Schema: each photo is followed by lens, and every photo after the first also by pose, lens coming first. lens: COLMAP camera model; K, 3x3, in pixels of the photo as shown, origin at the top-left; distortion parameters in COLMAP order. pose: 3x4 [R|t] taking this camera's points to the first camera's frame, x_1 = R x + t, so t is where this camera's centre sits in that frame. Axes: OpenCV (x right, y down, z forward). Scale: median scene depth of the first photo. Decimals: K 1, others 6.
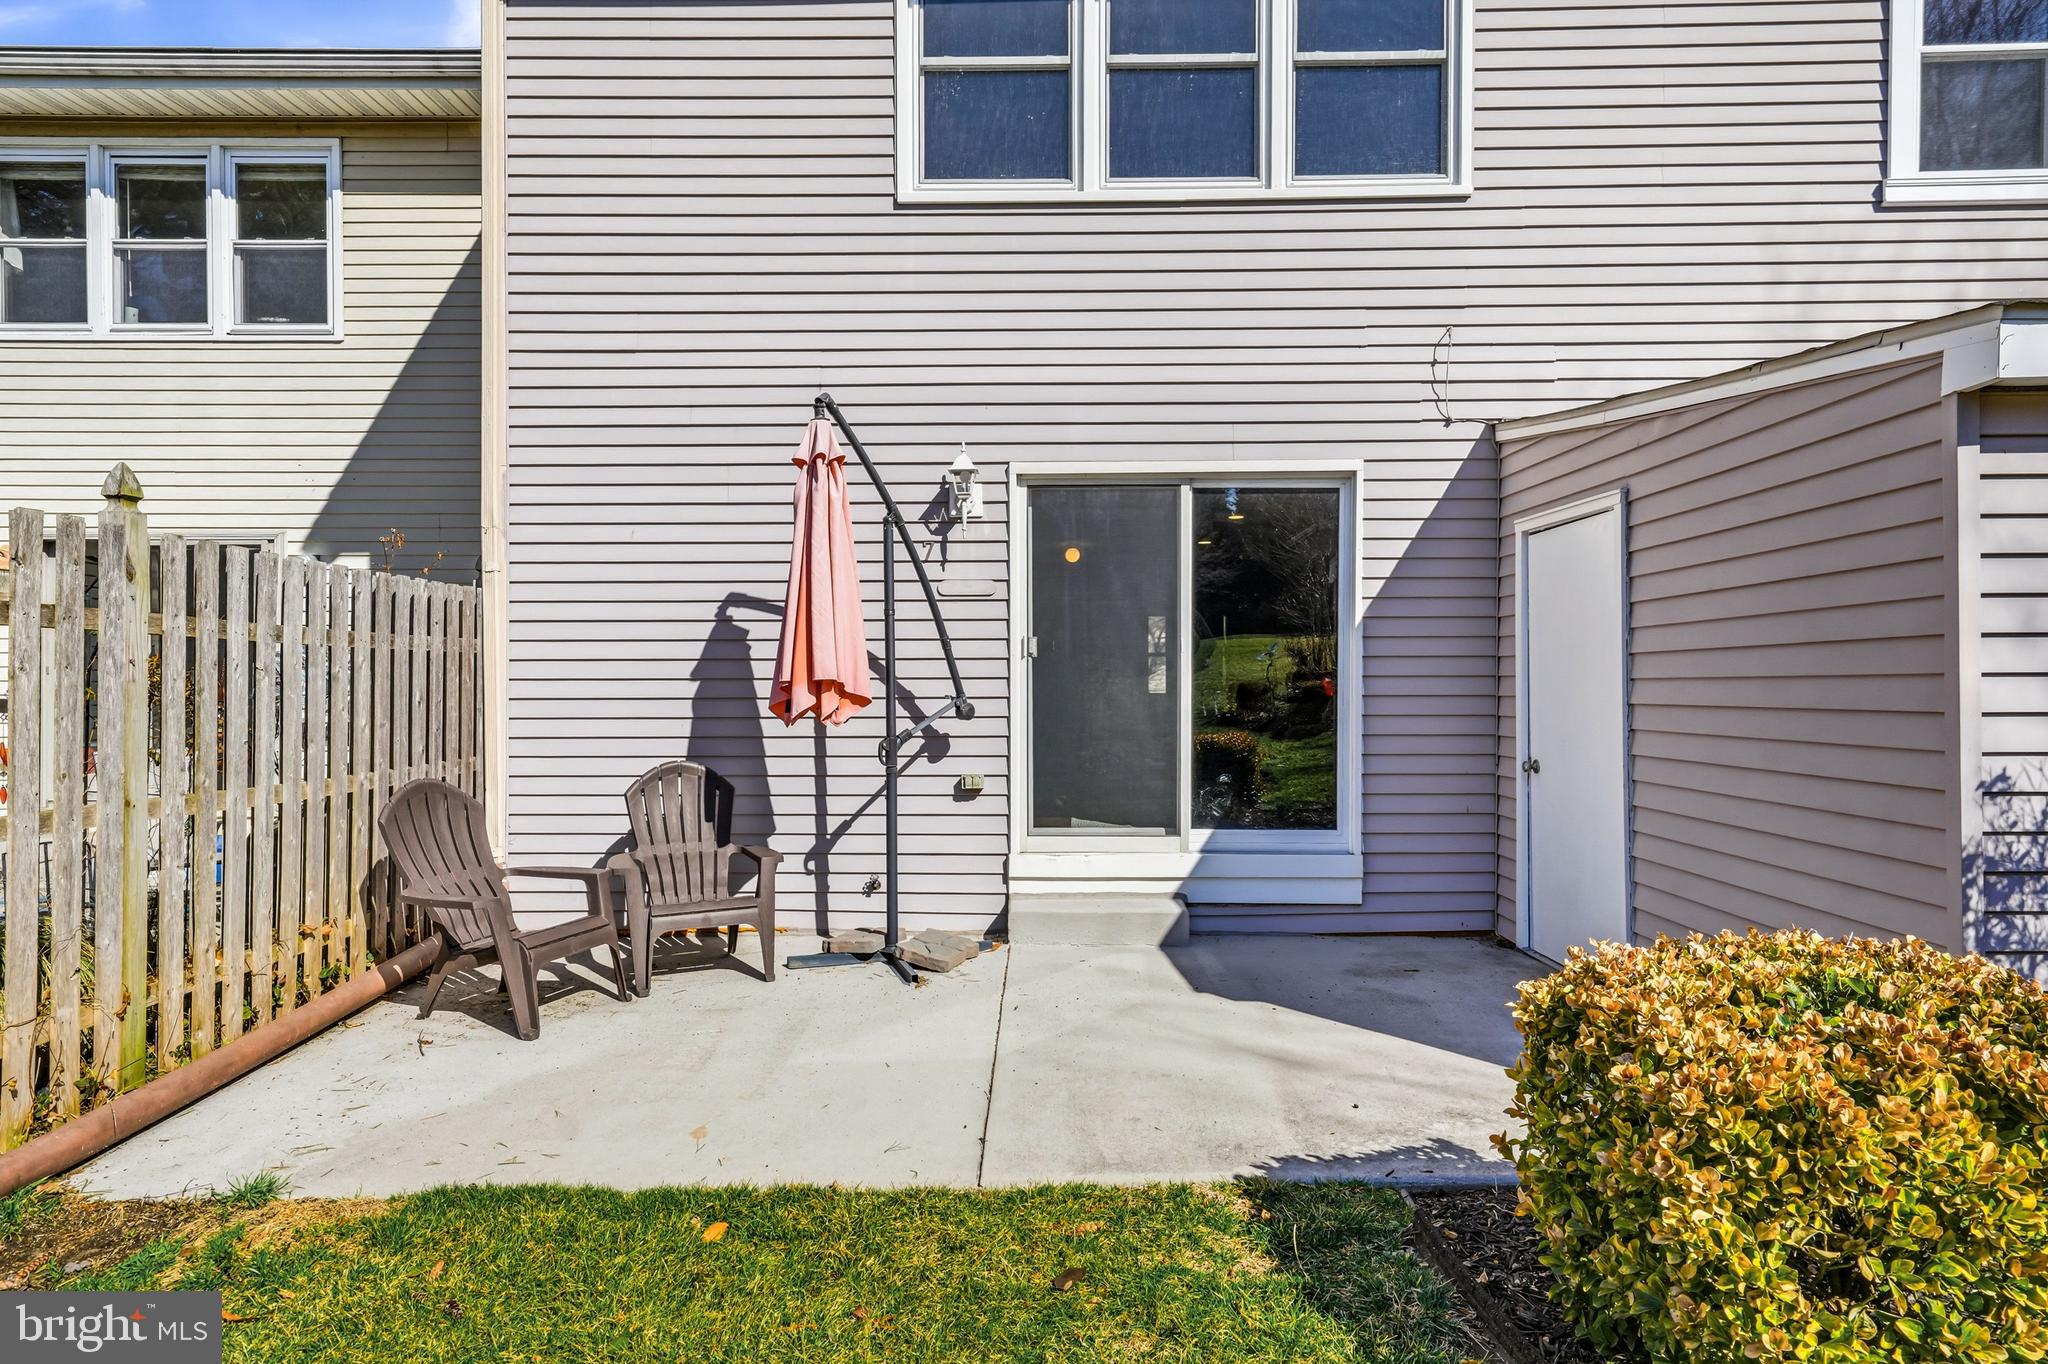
lens RADIAL K [[1029.4, 0, 1029.1], [0, 1029.4, 664.1], [0, 0, 1]] dist [0.010537, 0.001354]
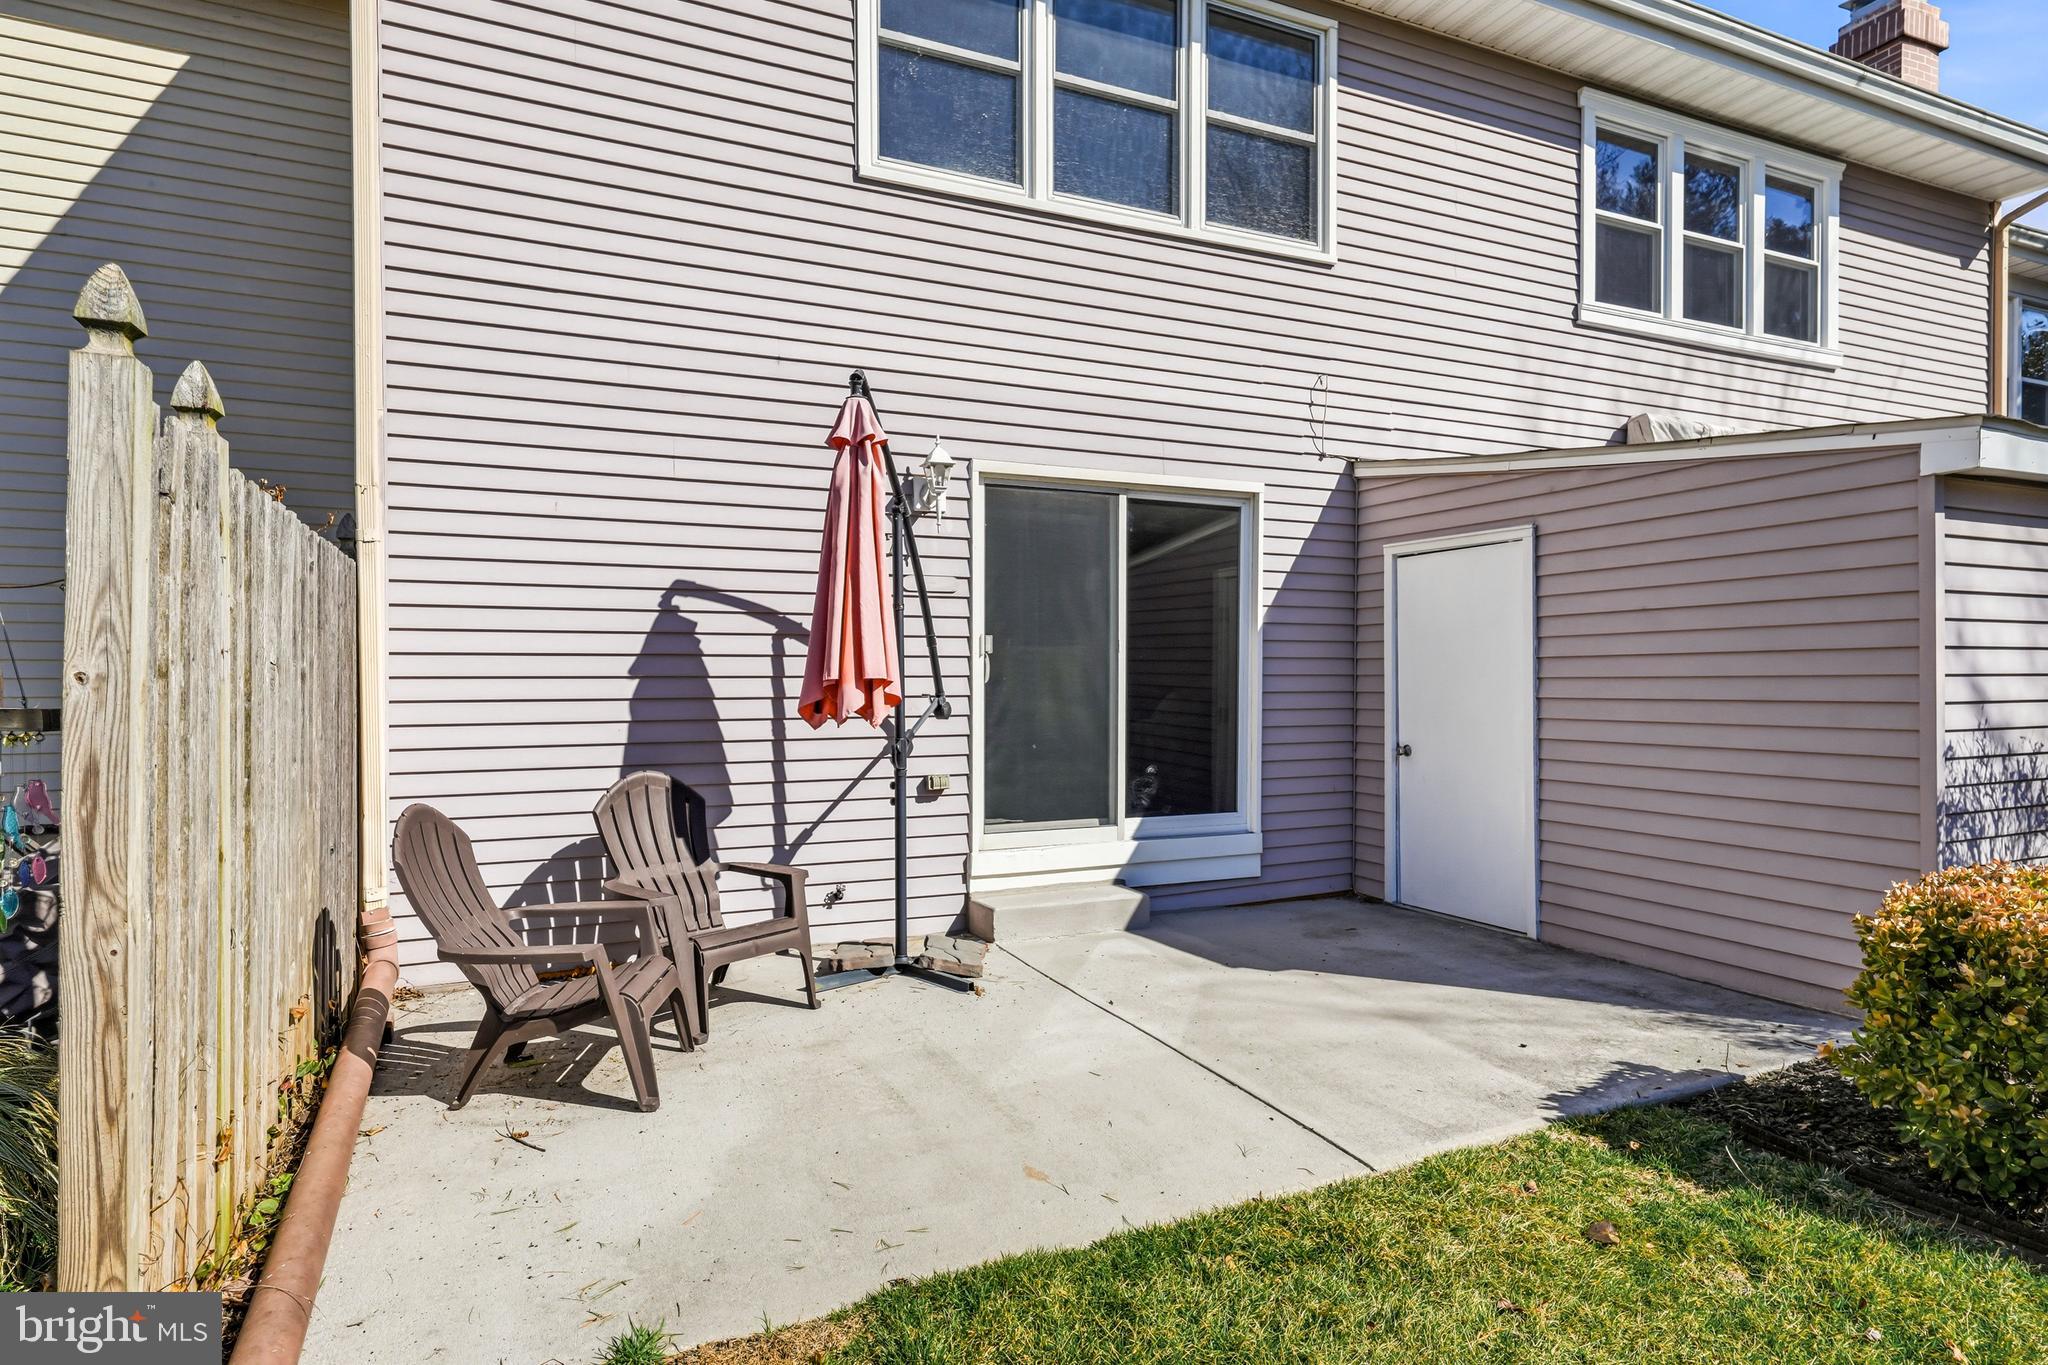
lens RADIAL K [[981.9, 0, 1025.2], [0, 981.9, 672.6], [0, 0, 1]] dist [0.003870, 0.000150]
pose [[0.925490, 0.002791, 0.378762, -0.330492], [-0.006506, 0.999942, 0.008528, 0.001378], [-0.378716, -0.010357, 0.925455, 0.102387]]
